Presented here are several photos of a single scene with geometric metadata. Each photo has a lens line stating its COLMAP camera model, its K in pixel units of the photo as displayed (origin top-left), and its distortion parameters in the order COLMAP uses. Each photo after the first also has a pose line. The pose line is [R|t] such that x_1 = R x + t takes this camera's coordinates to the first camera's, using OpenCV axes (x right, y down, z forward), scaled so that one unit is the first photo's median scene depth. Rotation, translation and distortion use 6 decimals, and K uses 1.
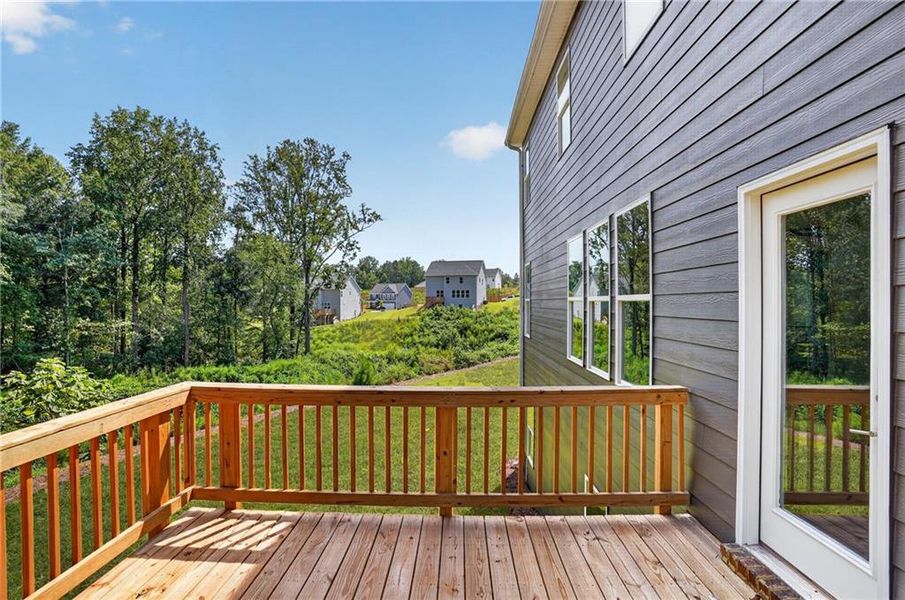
lens RADIAL K [[444.8, 0, 448.5], [0, 444.8, 300.8], [0, 0, 1]] dist [-0.076667, 0.032367]
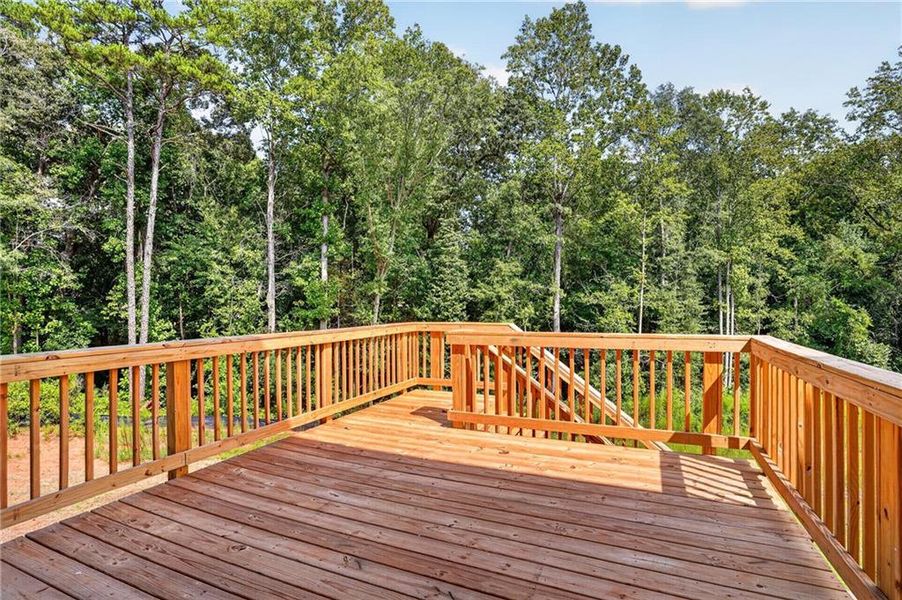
lens RADIAL K [[443.3, 0, 447.0], [0, 443.3, 300.8], [0, 0, 1]] dist [-0.076667, 0.032367]
pose [[-0.379610, -0.001276, -0.925146, 0.653876], [0.008122, 0.999956, -0.004711, 0.124926], [0.925111, -0.009302, -0.379583, 0.804548]]
